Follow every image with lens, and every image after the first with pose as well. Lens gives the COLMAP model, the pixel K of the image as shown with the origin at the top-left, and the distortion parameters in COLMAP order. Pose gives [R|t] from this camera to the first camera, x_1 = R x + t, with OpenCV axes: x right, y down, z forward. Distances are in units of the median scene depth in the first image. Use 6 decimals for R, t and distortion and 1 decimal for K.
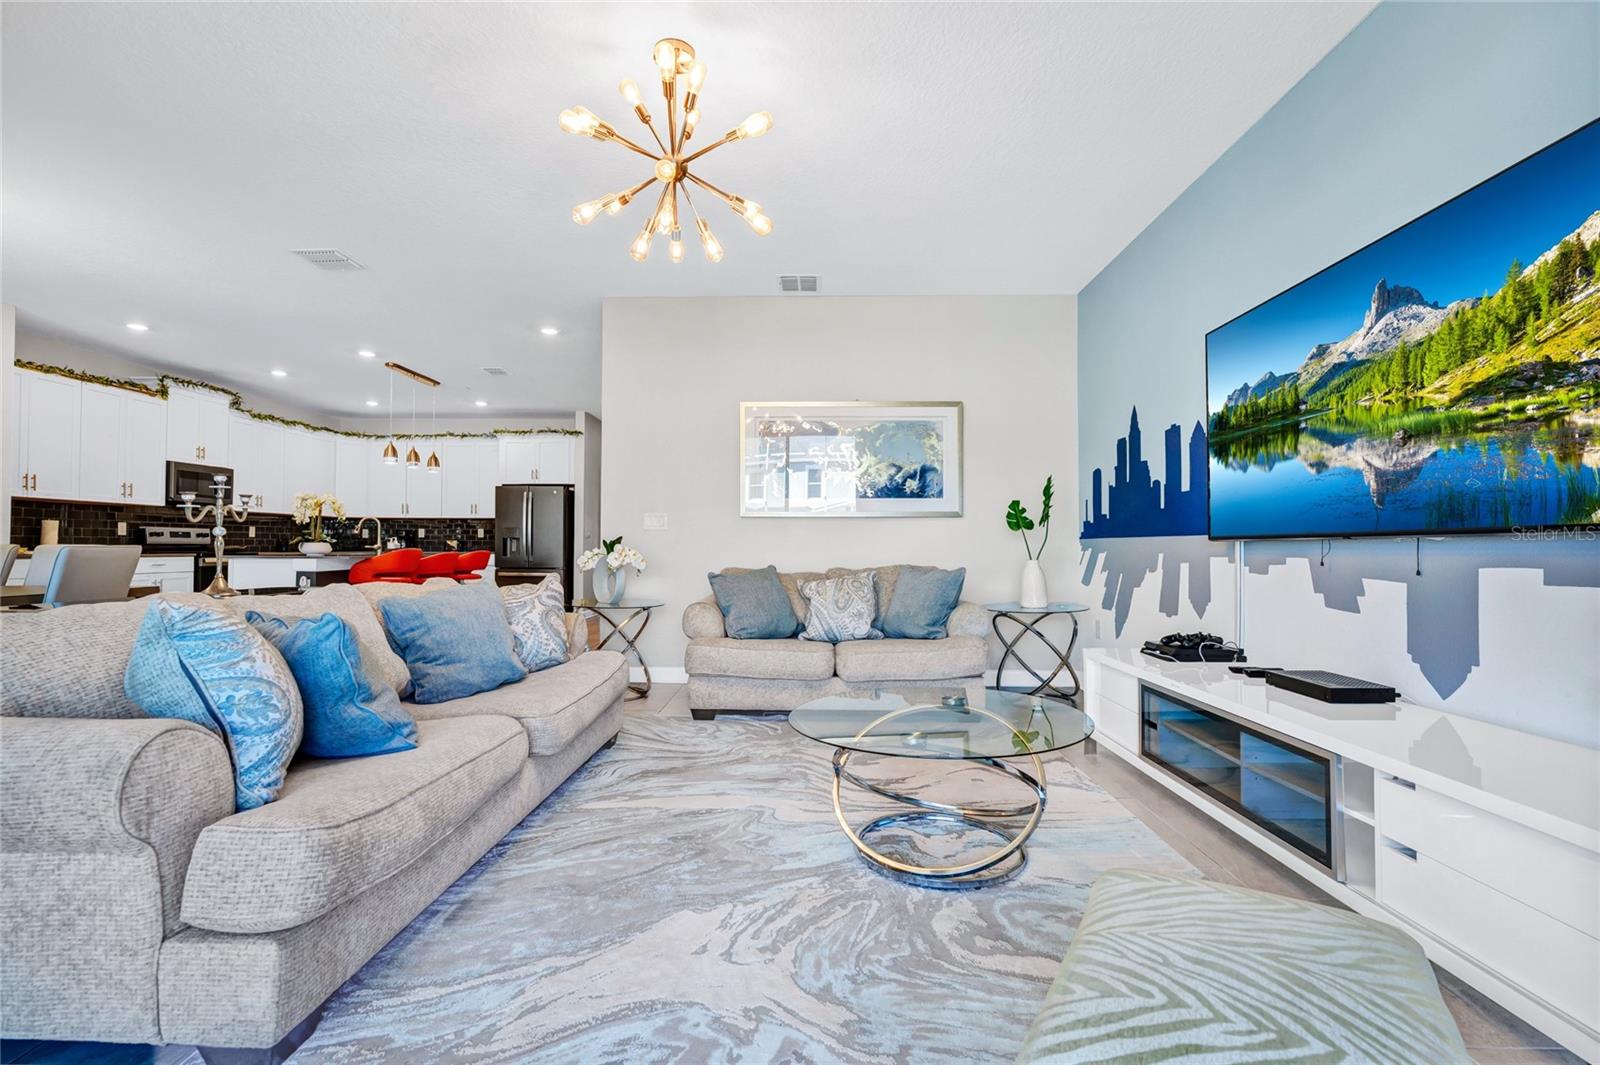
lens RADIAL K [[714.5, 0, 795.6], [0, 714.5, 535.7], [0, 0, 1]] dist [0.001254, -0.000115]
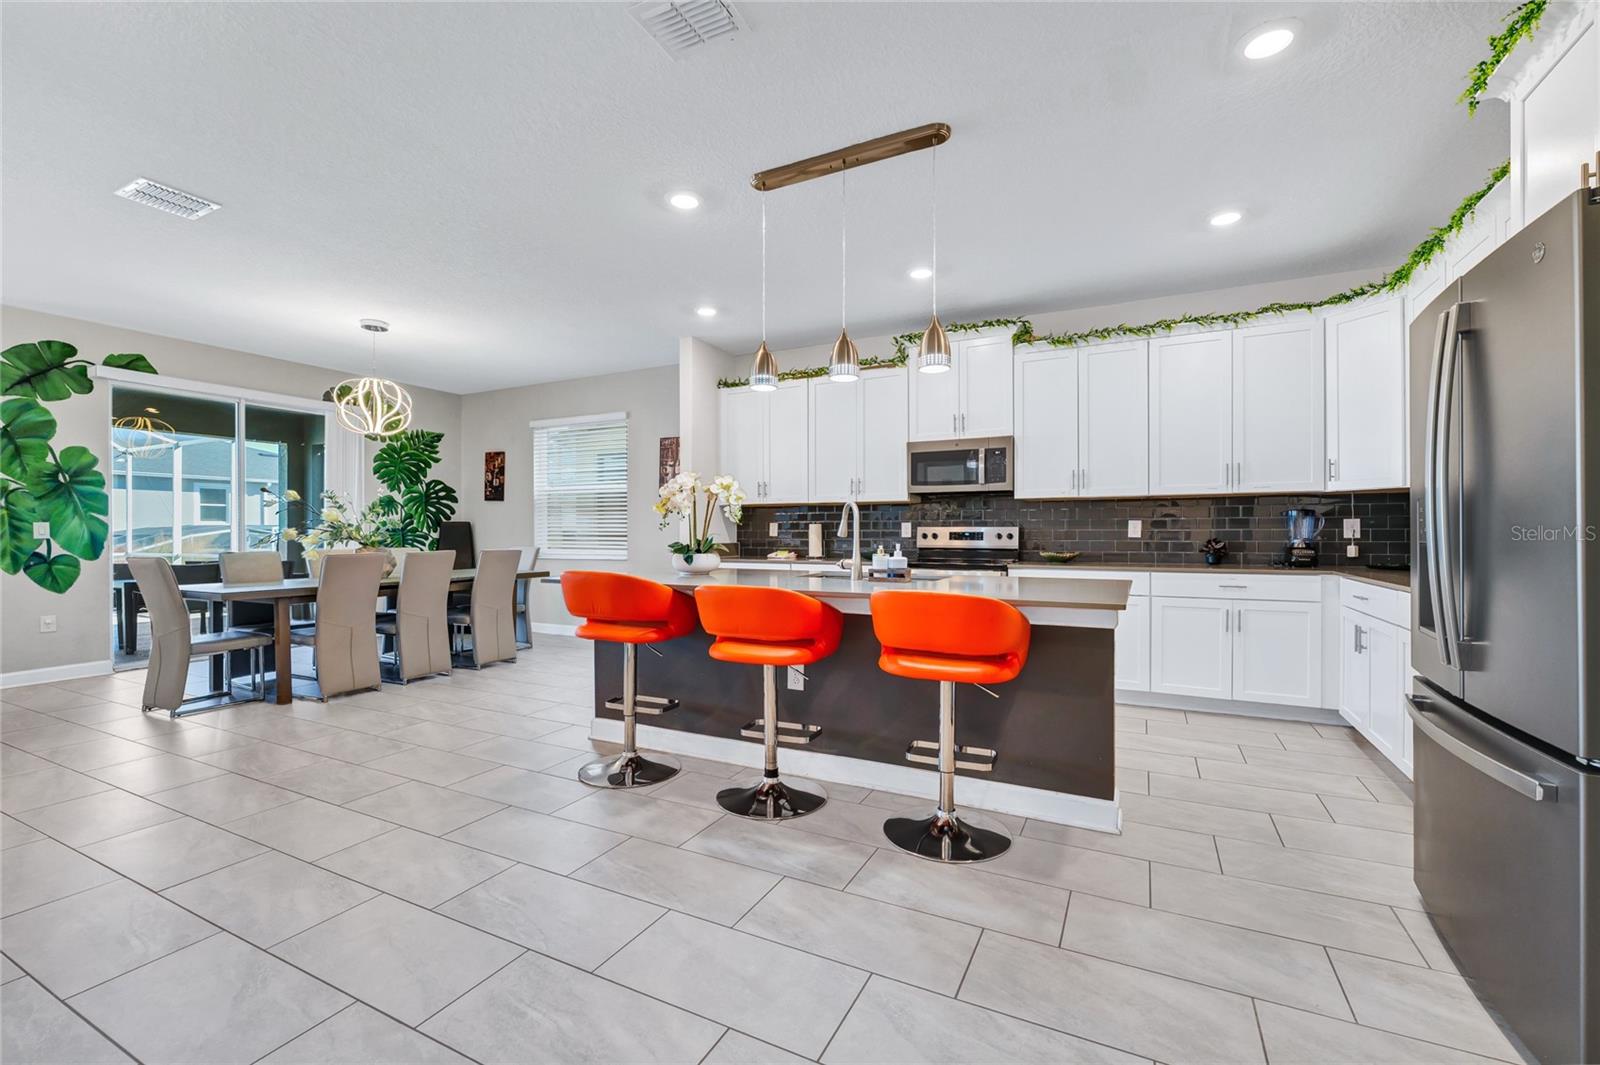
lens RADIAL K [[612.5, 0, 800.6], [0, 612.5, 531.2], [0, 0, 1]] dist [-0.002175, 0.000321]
pose [[-0.397578, -0.002292, -0.917565, -0.205096], [0.018361, 0.999777, -0.010453, -0.002943], [0.917385, -0.021003, -0.397447, 1.119206]]
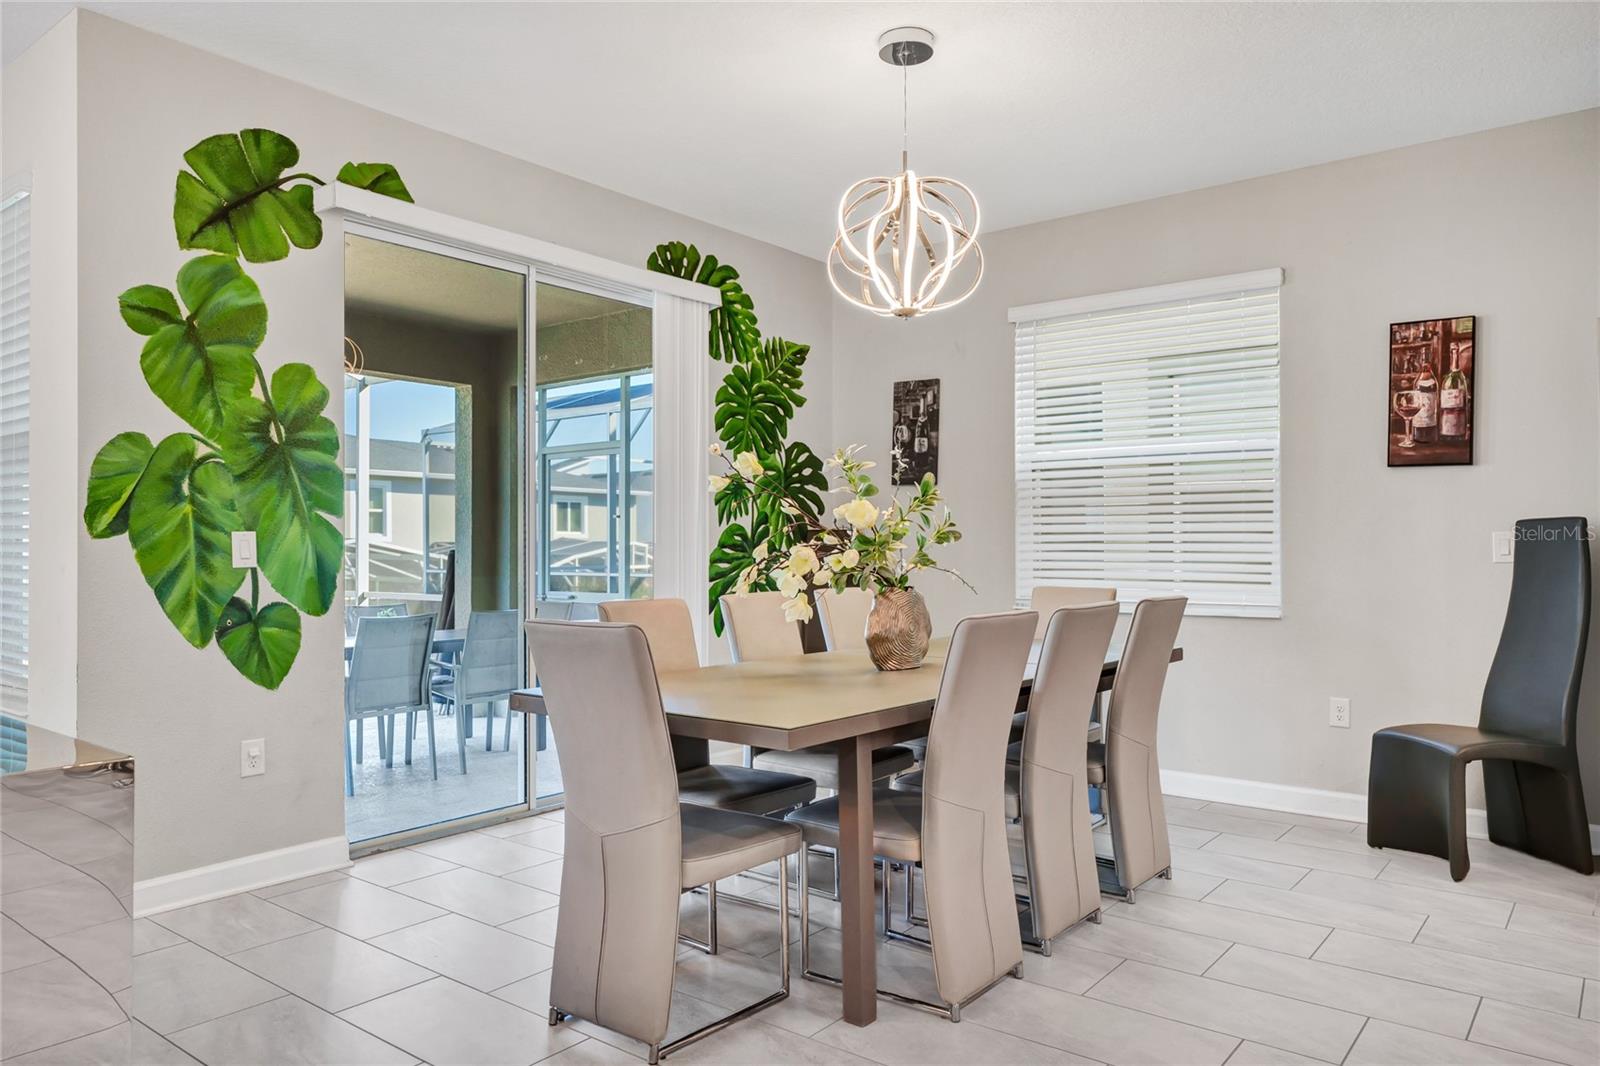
lens RADIAL K [[1024.8, 0, 796.9], [0, 1024.8, 538.3], [0, 0, 1]] dist [-0.001958, 0.004016]
pose [[-0.583299, -0.010005, -0.812196, -0.230192], [0.019275, 0.999472, -0.026154, -0.010797], [0.812029, -0.030911, -0.582799, 0.721987]]
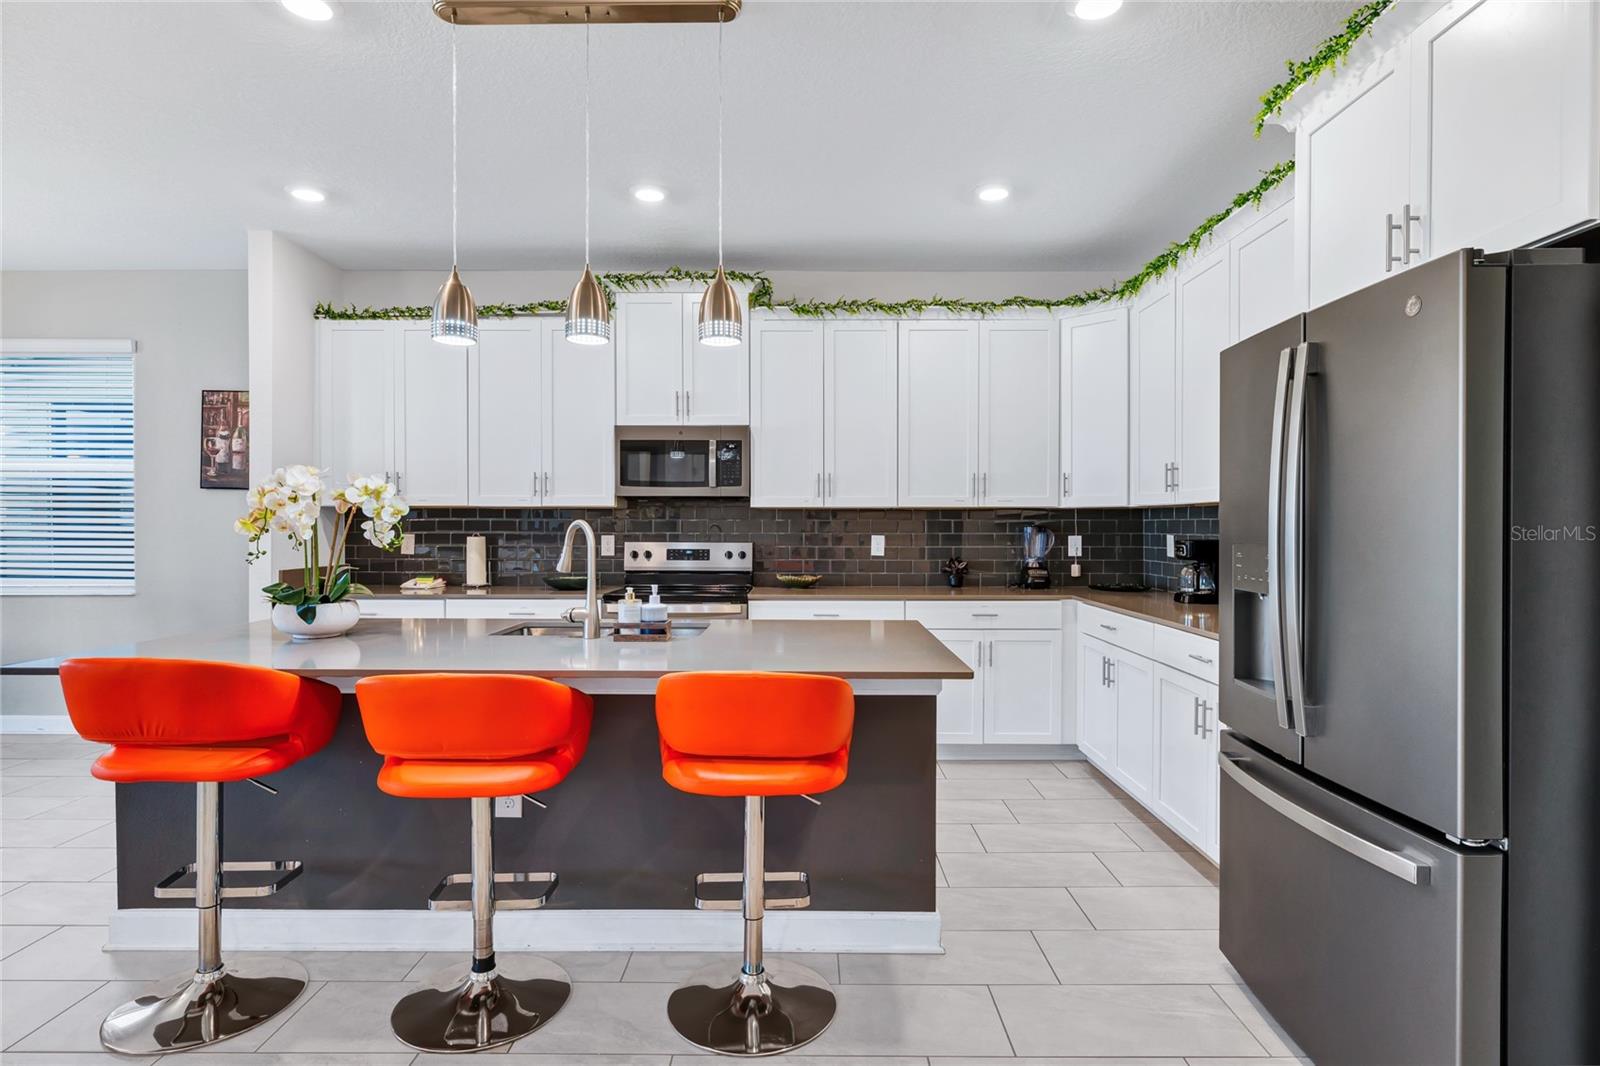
lens RADIAL K [[819.3, 0, 777.4], [0, 819.3, 549.4], [0, 0, 1]] dist [0.000173, -0.000831]
pose [[0.004284, 0.010683, -0.999934, -0.217866], [0.008881, 0.999903, 0.010721, -0.012170], [0.999951, -0.008927, 0.004189, 1.089584]]
